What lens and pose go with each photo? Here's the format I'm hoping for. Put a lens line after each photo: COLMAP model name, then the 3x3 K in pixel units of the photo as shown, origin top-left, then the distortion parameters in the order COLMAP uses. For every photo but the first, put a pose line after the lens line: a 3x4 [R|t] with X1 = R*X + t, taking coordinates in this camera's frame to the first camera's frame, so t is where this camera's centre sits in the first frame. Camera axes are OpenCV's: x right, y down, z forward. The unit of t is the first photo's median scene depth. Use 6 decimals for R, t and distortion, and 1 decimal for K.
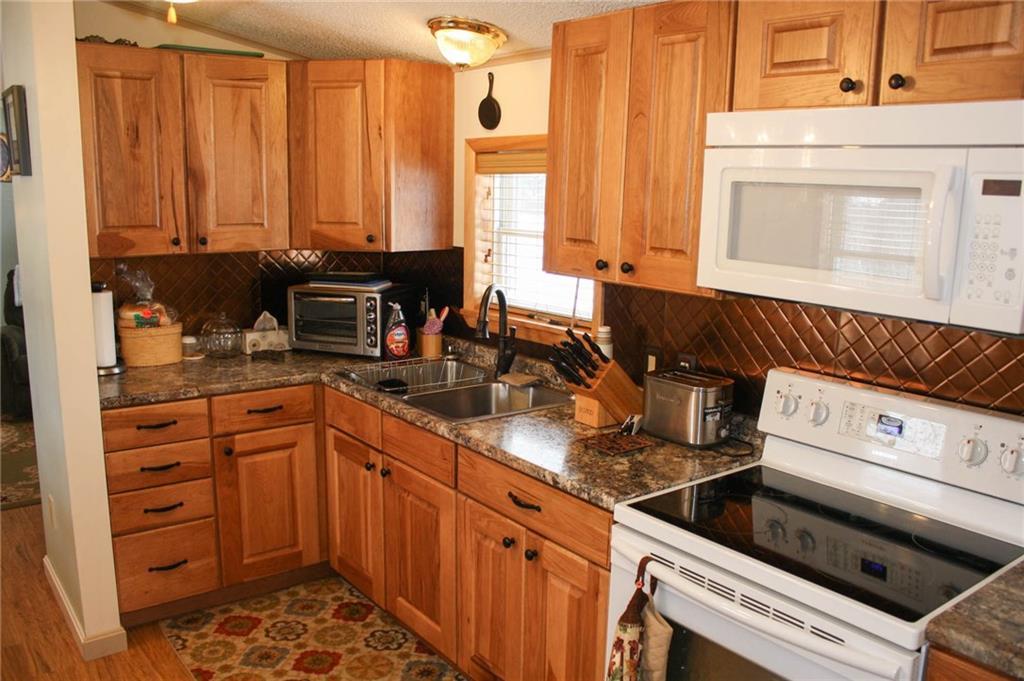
lens RADIAL K [[862.6, 0, 507.5], [0, 862.6, 340.5], [0, 0, 1]] dist [-0.156160, 0.127540]
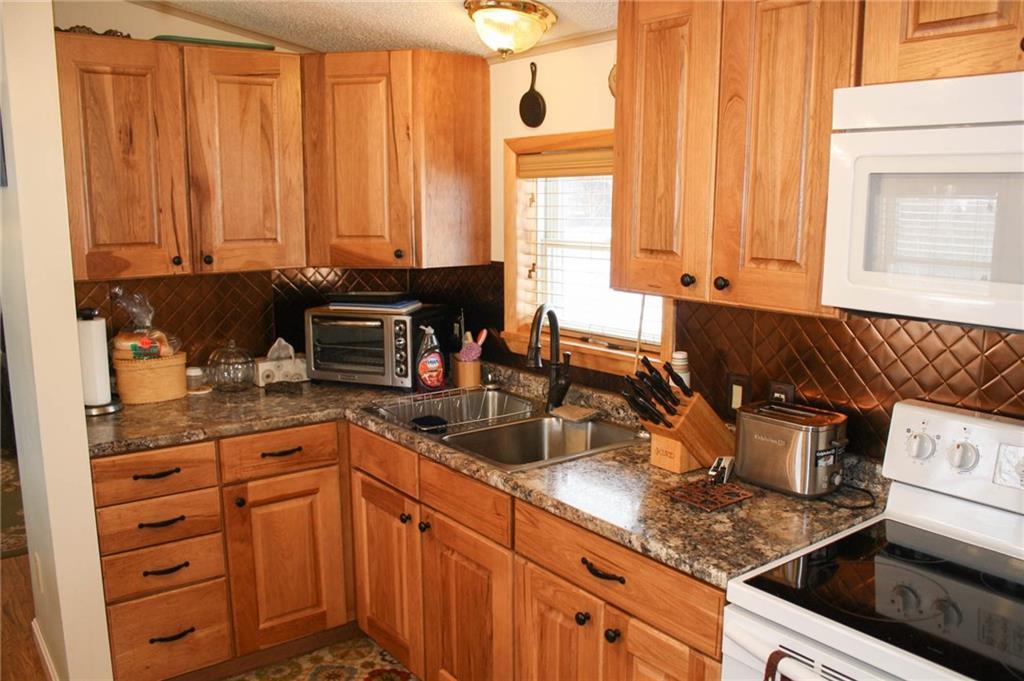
lens RADIAL K [[862.6, 0, 511.2], [0, 862.6, 337.7], [0, 0, 1]] dist [-0.156160, 0.127540]
pose [[0.999808, -0.017532, -0.008706, -0.045418], [0.017357, 0.999653, -0.019797, -0.015784], [0.009050, 0.019642, 0.999766, 0.145031]]
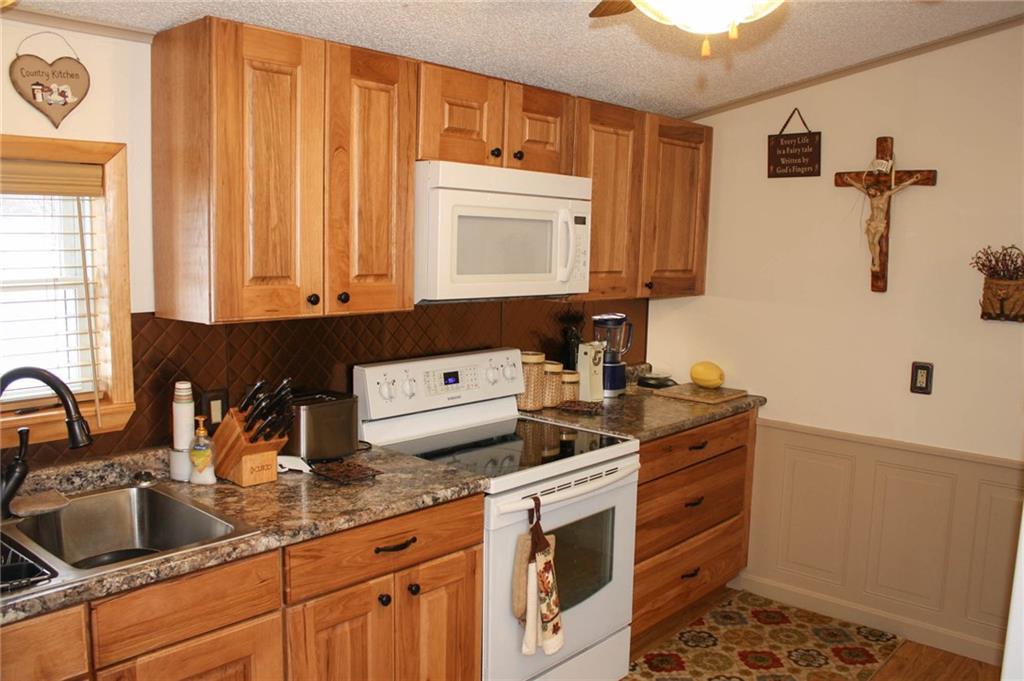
lens RADIAL K [[862.6, 0, 514.1], [0, 862.6, 347.3], [0, 0, 1]] dist [-0.156160, 0.127540]
pose [[-0.181474, -0.151838, 0.971603, -0.721309], [0.149025, 0.972351, 0.179790, -0.145026], [-0.972038, 0.177420, -0.153829, 0.781687]]
